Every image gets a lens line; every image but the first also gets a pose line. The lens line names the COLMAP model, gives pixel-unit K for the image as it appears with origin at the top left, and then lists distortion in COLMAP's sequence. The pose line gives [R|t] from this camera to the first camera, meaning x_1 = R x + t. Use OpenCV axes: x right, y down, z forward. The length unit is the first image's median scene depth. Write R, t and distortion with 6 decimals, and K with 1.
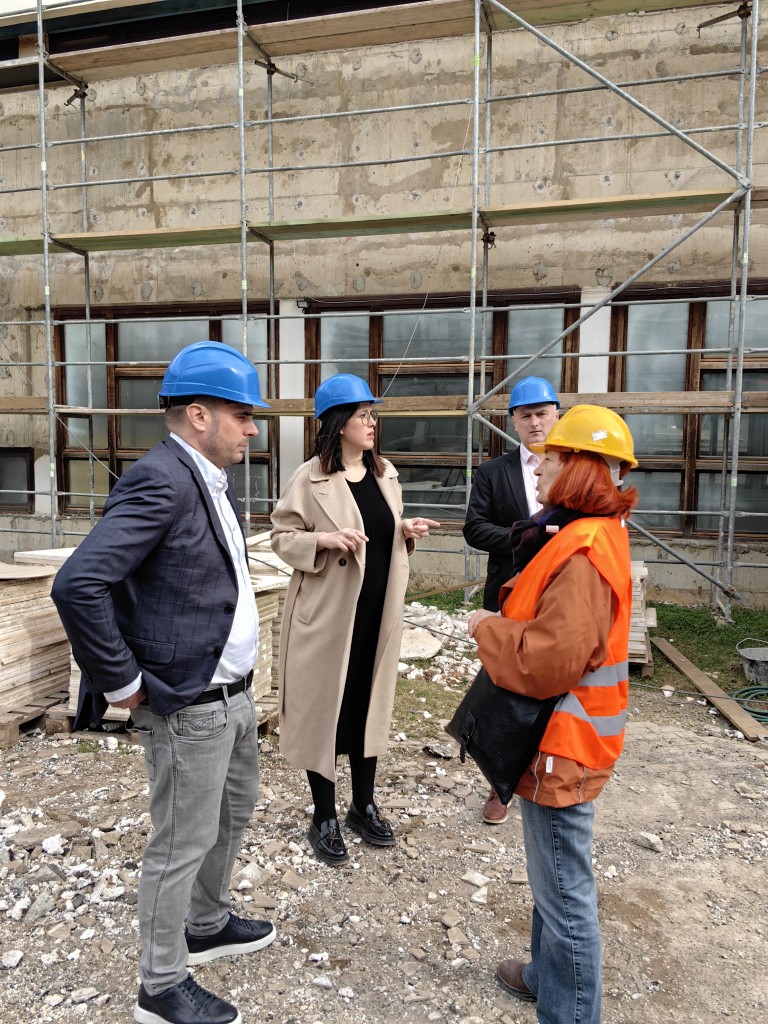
lens RADIAL K [[799.5, 0, 384.9], [0, 799.5, 513.7], [0, 0, 1]] dist [0.069296, -0.109020]
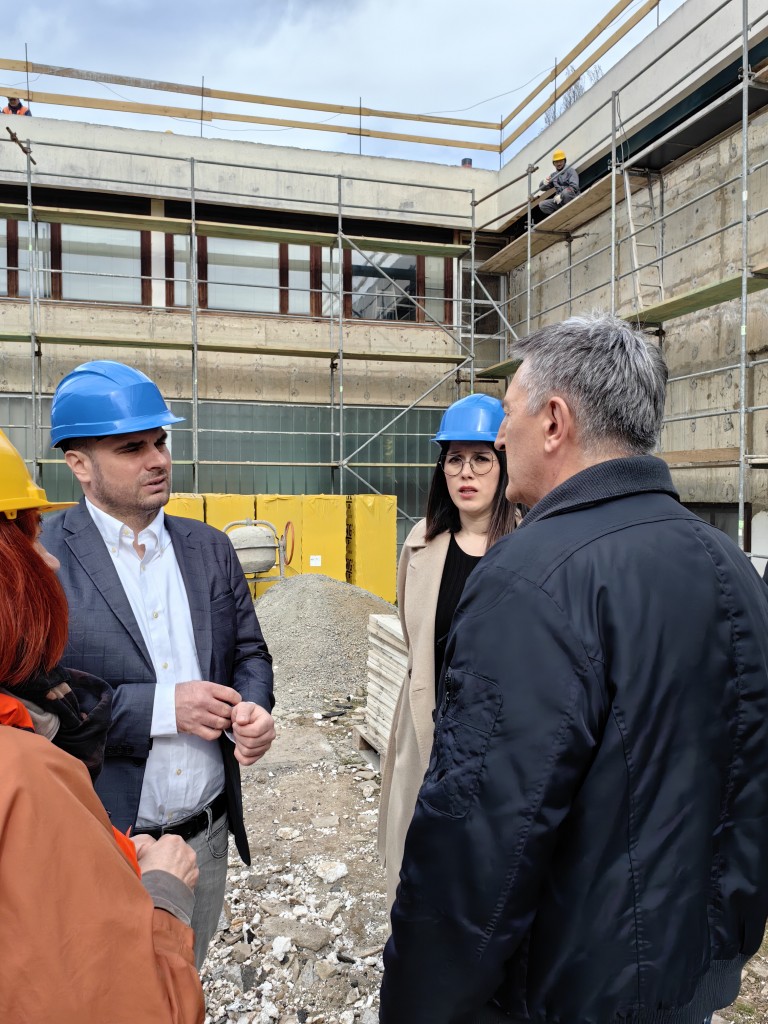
lens RADIAL K [[799.5, 0, 385.2], [0, 799.5, 510.4], [0, 0, 1]] dist [0.069296, -0.109020]
pose [[0.531844, 0.011256, -0.846767, 0.135060], [-0.072848, 0.996813, -0.032505, -0.016382], [0.843703, 0.078972, 0.530969, 0.196236]]
